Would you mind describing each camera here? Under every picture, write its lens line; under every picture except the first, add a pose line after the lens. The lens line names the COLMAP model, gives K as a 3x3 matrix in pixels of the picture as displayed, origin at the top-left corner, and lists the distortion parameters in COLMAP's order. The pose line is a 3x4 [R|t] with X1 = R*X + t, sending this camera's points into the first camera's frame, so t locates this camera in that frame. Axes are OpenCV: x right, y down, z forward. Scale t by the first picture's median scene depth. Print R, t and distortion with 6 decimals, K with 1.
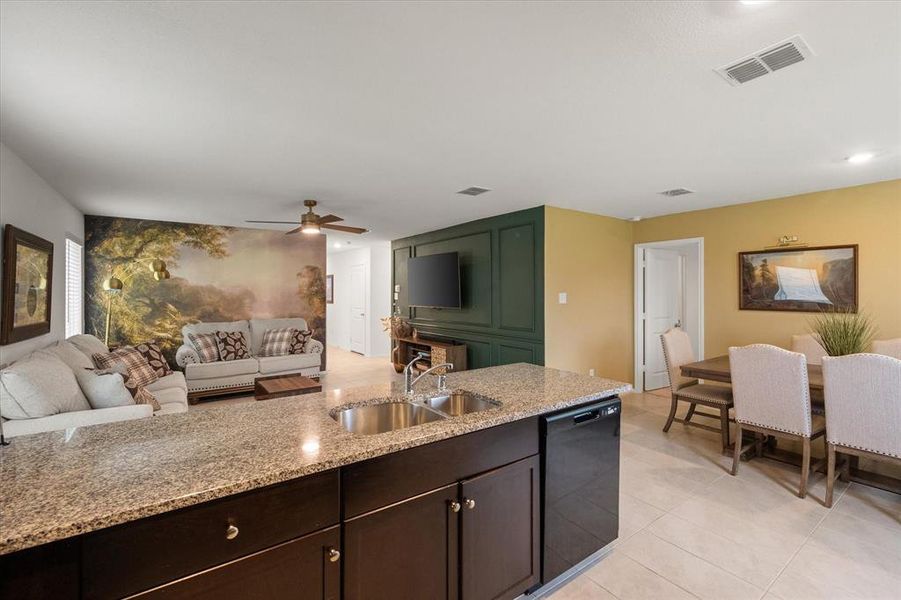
lens RADIAL K [[390.5, 0, 452.7], [0, 390.5, 291.7], [0, 0, 1]] dist [-0.001037, -0.000386]
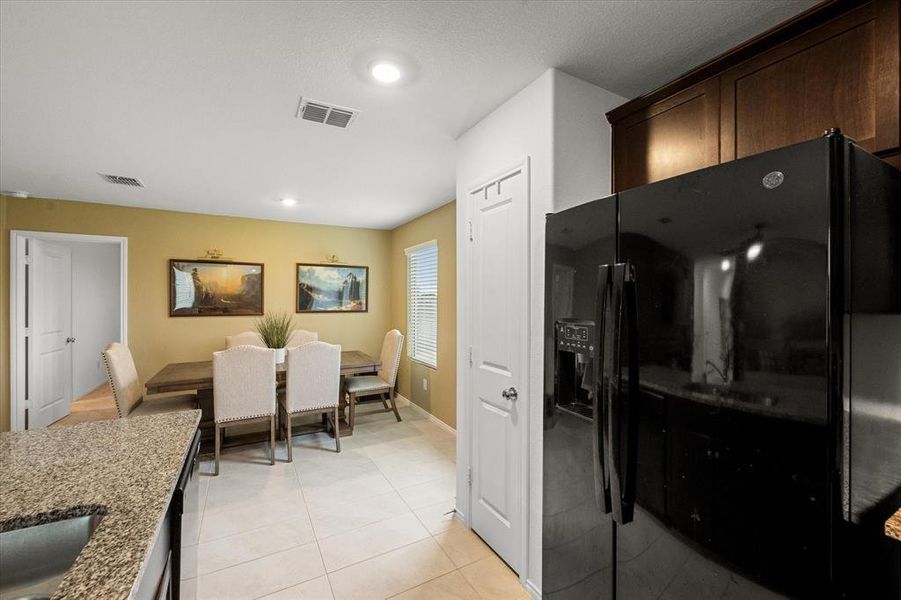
lens RADIAL K [[369.8, 0, 452.2], [0, 369.8, 301.3], [0, 0, 1]] dist [-0.001793, -0.000212]
pose [[0.108055, -0.002513, 0.994142, -0.107096], [-0.002707, 0.999992, 0.002822, 0.001610], [-0.994141, -0.002996, 0.108047, 0.154530]]
